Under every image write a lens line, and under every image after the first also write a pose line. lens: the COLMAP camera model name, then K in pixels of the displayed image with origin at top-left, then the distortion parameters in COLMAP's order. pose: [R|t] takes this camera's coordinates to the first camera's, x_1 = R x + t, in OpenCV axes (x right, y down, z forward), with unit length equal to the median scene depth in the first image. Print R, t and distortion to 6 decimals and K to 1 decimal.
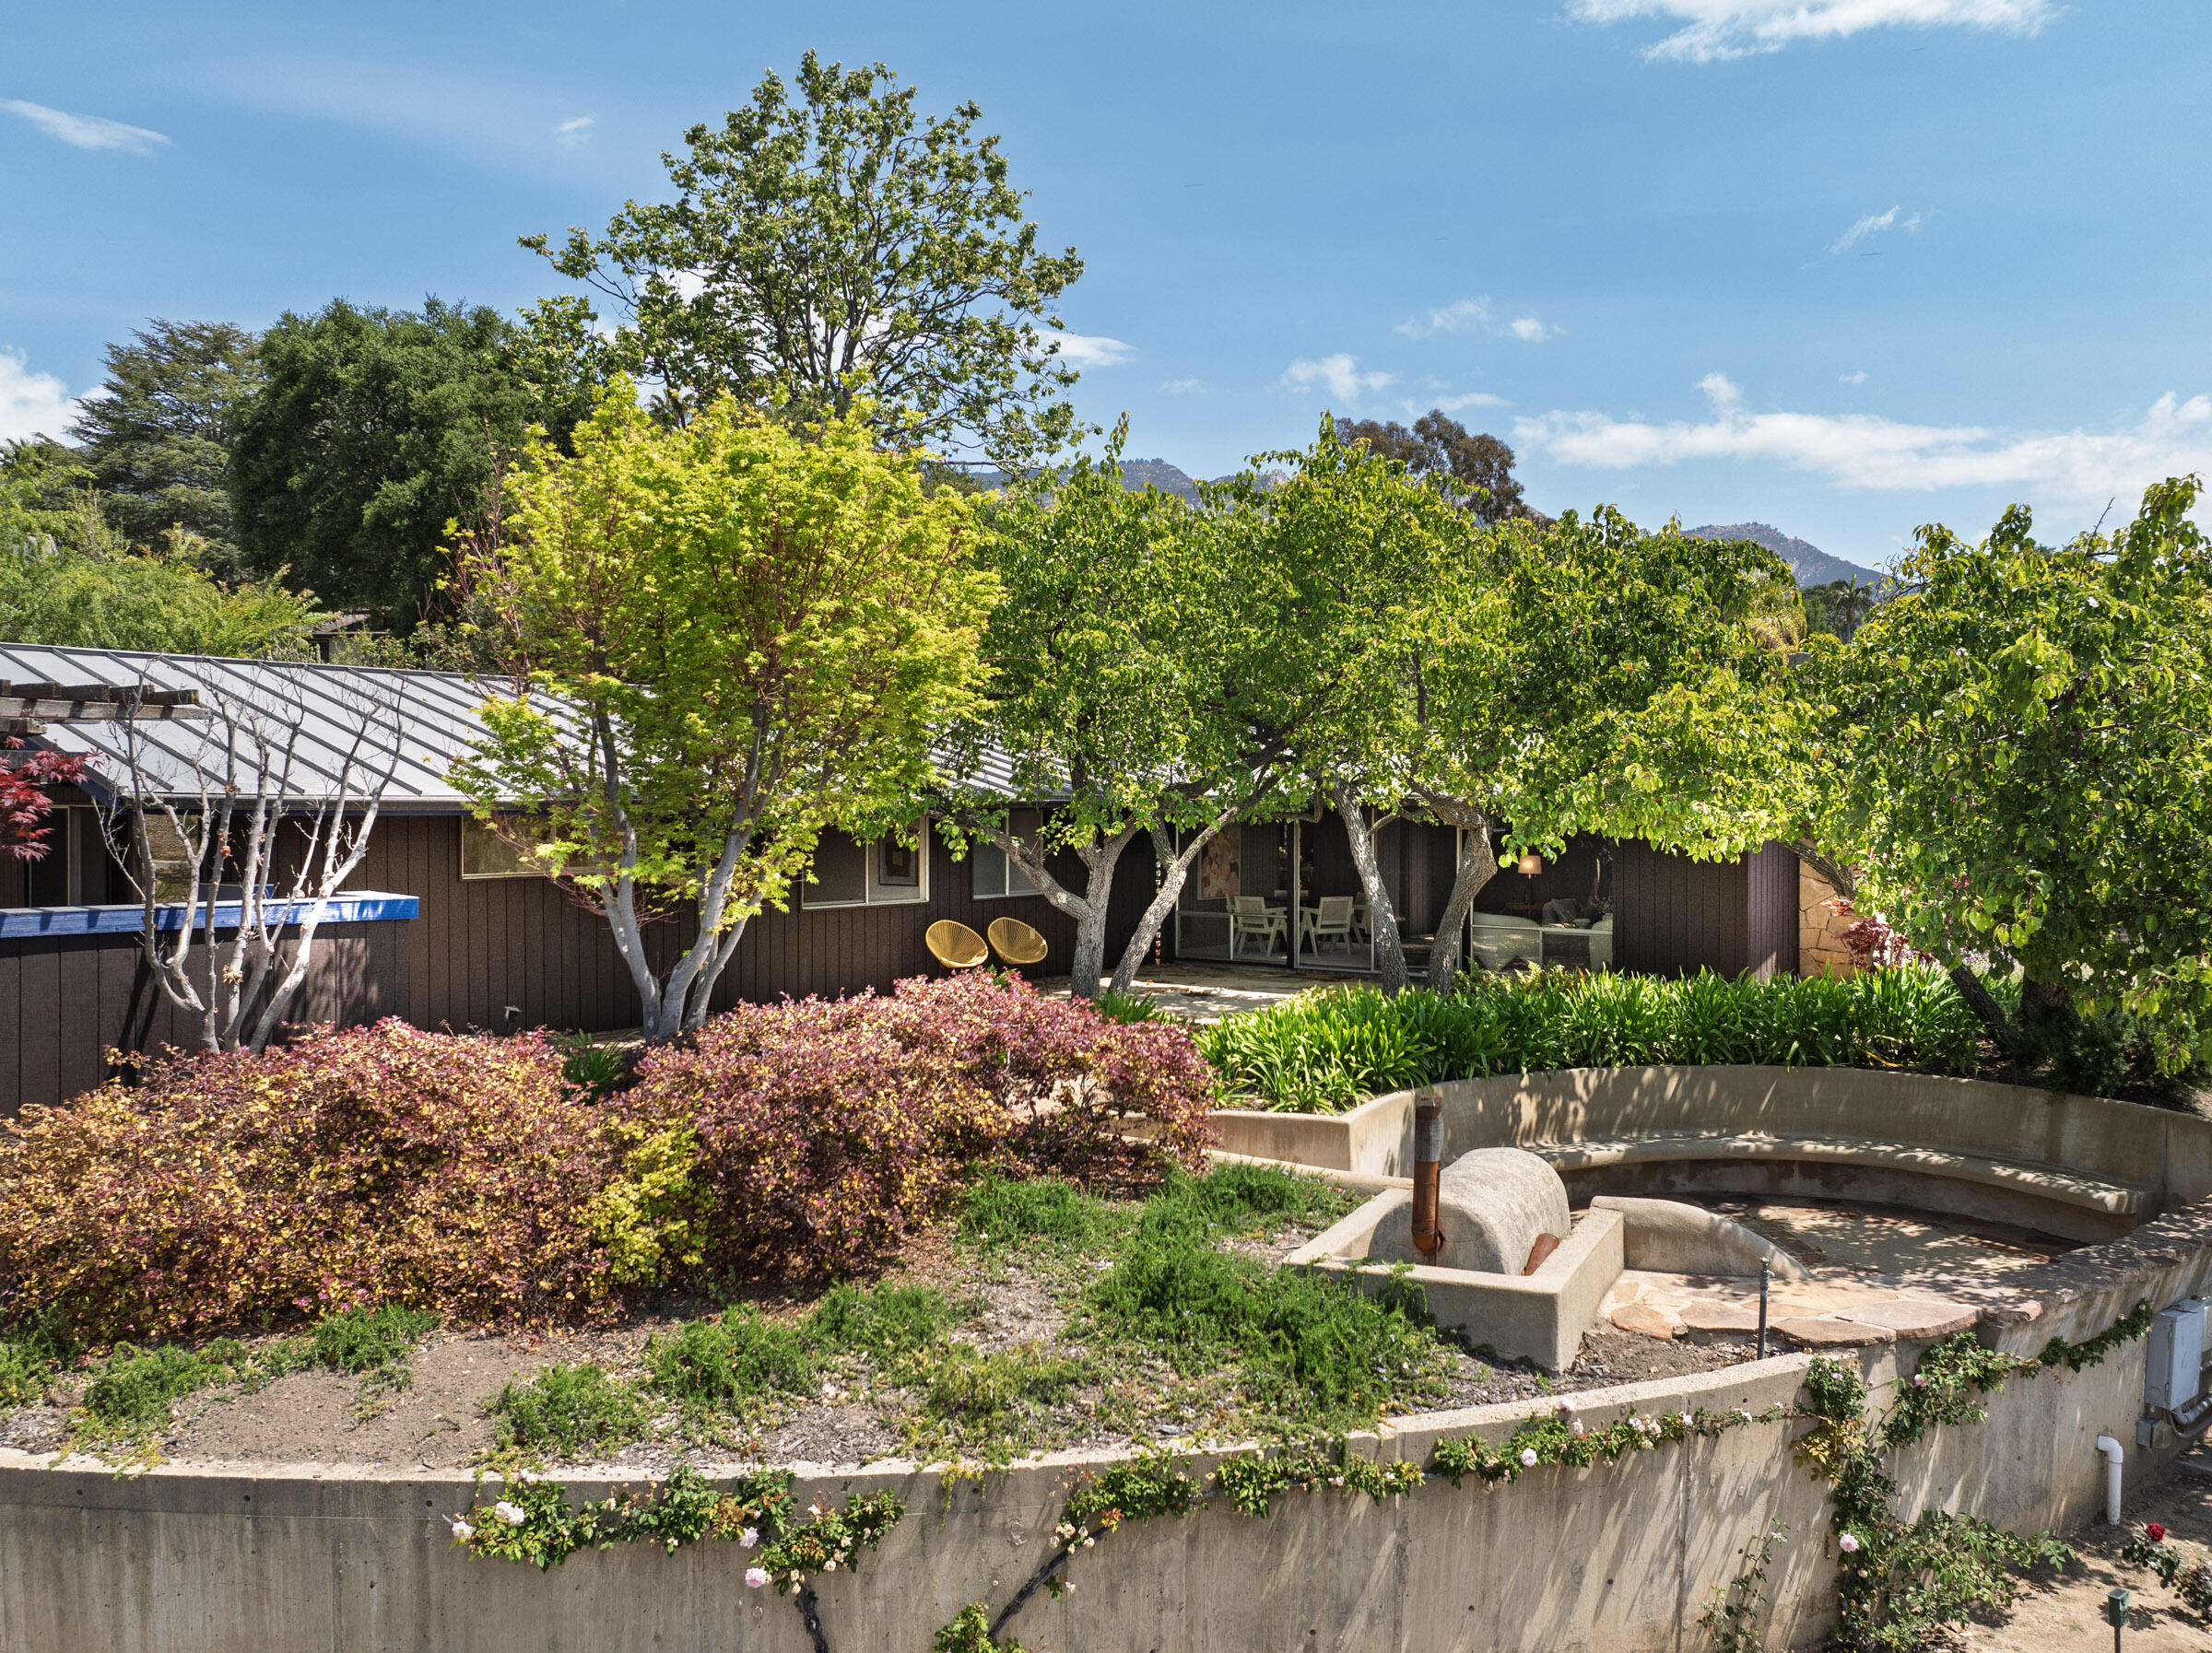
lens RADIAL K [[1786.6, 0, 1290.7], [0, 1786.6, 817.3], [0, 0, 1]] dist [-0.032734, -0.001816]
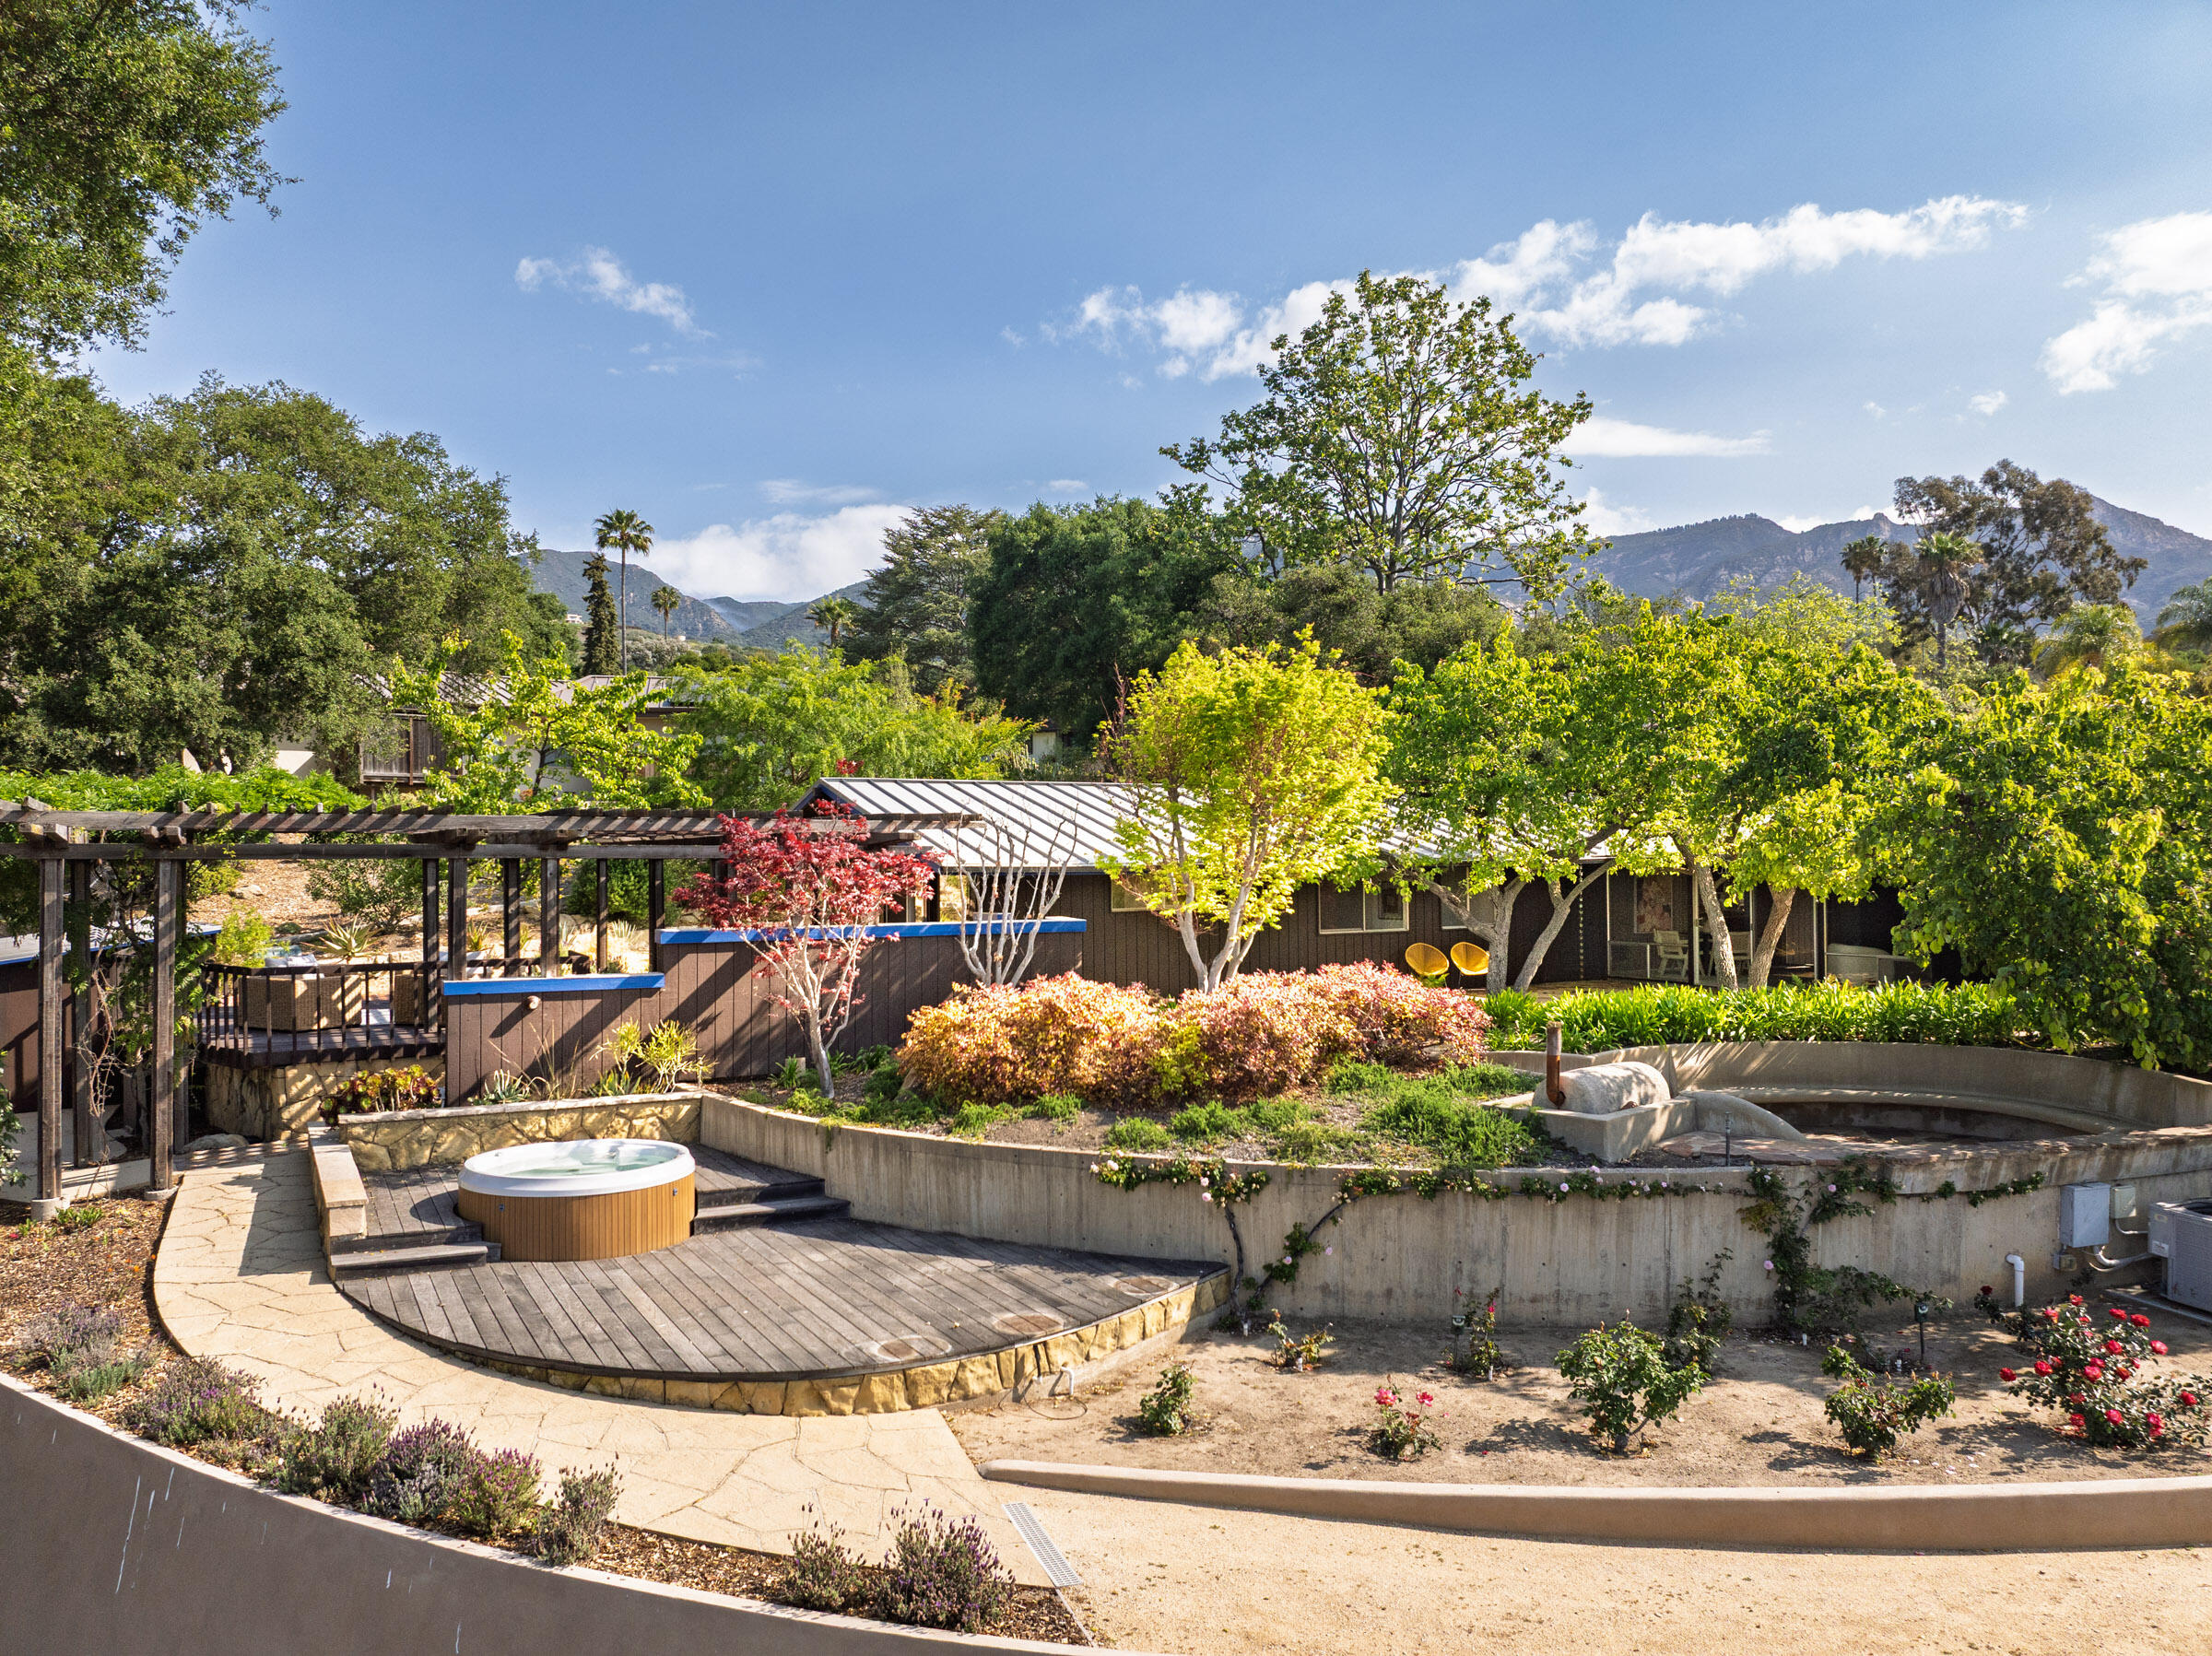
lens RADIAL K [[1670.0, 0, 1106.0], [0, 1670.0, 828.0], [0, 0, 1]] dist [-0.006519, -0.000800]
pose [[0.898996, -0.017774, -0.437596, 0.274292], [0.007442, 0.999652, -0.025314, -0.006073], [0.437893, 0.019501, 0.898815, -0.525692]]
